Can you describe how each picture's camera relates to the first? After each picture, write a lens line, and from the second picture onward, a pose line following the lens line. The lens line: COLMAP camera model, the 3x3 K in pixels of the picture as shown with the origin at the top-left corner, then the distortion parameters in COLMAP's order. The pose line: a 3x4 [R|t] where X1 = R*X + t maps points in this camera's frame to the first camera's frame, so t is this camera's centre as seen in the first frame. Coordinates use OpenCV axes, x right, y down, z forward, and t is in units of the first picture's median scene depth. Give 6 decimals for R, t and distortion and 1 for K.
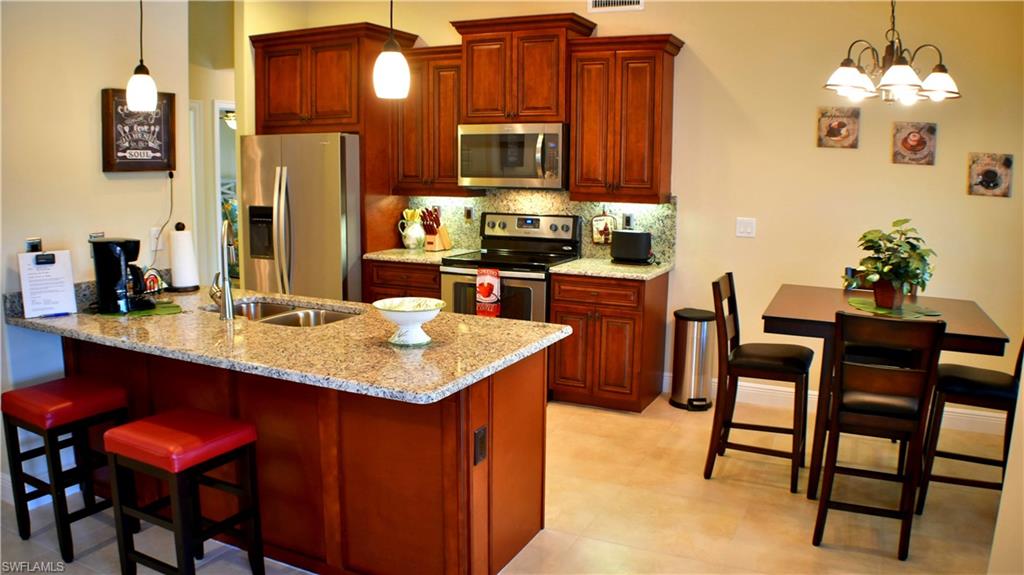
lens RADIAL K [[782.8, 0, 512.0], [0, 782.8, 287.5], [0, 0, 1]] dist [-0.182428, 0.040665]
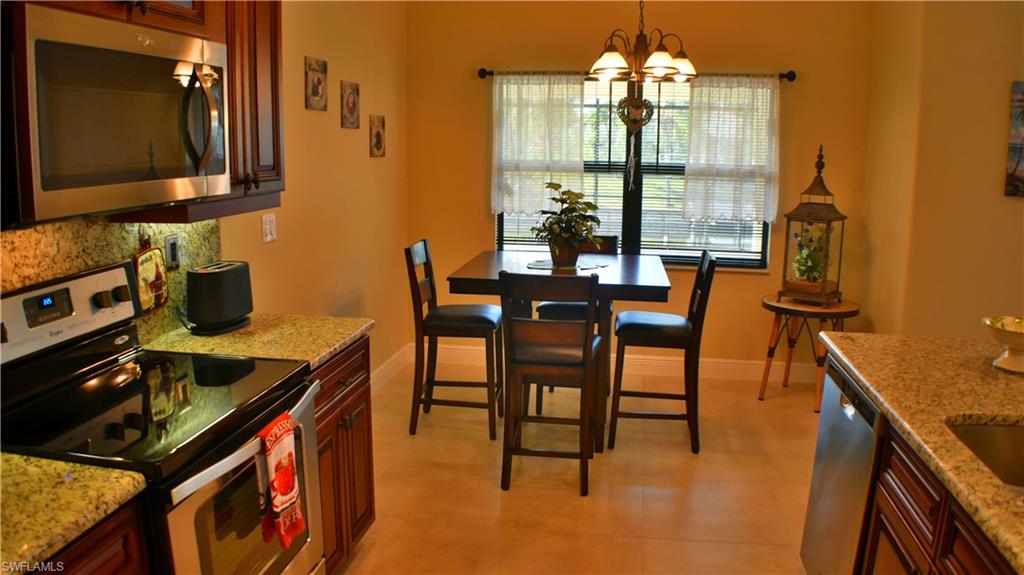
lens RADIAL K [[782.8, 0, 512.0], [0, 782.8, 287.5], [0, 0, 1]] dist [-0.182428, 0.040665]
pose [[-0.288647, -0.189510, 0.938493, -0.375409], [0.138101, 0.961724, 0.236676, -0.148395], [-0.947423, 0.197922, -0.251427, 0.921328]]
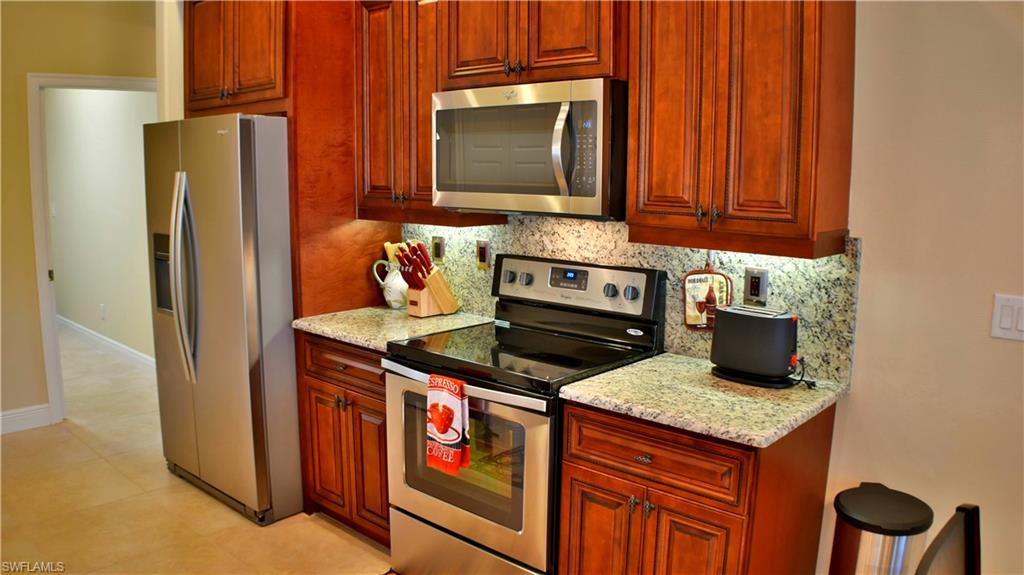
lens RADIAL K [[782.8, 0, 512.0], [0, 782.8, 287.5], [0, 0, 1]] dist [-0.182428, 0.040665]
pose [[0.960269, 0.041773, -0.275933, 0.135939], [-0.043927, 0.999033, -0.001628, -0.077118], [0.275599, 0.013684, 0.961175, 0.506190]]
